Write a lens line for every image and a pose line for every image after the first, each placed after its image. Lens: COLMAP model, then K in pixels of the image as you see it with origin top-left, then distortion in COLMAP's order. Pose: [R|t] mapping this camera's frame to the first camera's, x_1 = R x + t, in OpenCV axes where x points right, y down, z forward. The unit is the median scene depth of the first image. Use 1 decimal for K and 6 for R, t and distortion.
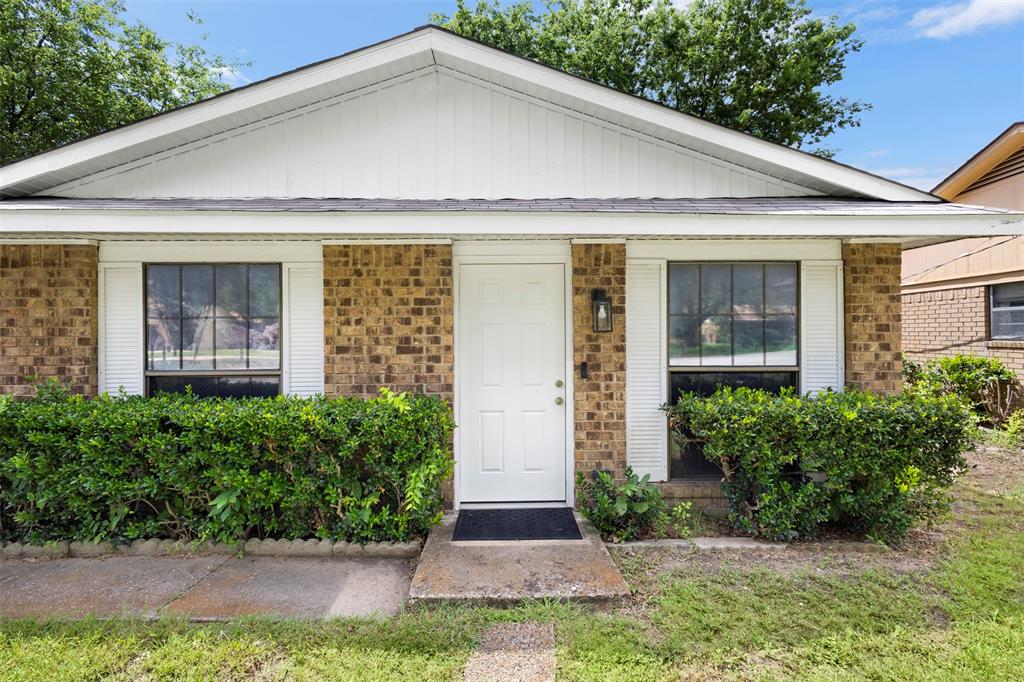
lens RADIAL K [[472.8, 0, 511.4], [0, 472.8, 340.9], [0, 0, 1]] dist [0.010297, -0.002039]
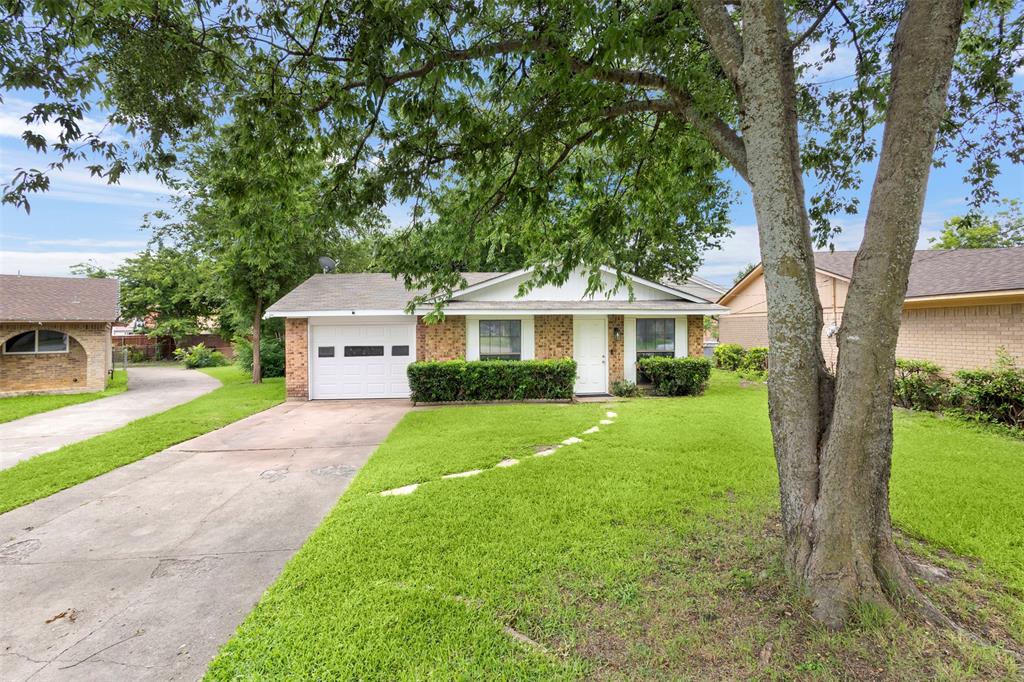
lens RADIAL K [[472.8, 0, 513.1], [0, 472.8, 341.7], [0, 0, 1]] dist [0.010297, -0.002039]
pose [[0.996506, -0.007616, 0.083168, -0.824212], [0.007269, 0.999964, 0.004474, -0.030171], [-0.083199, -0.003854, 0.996525, -2.286594]]
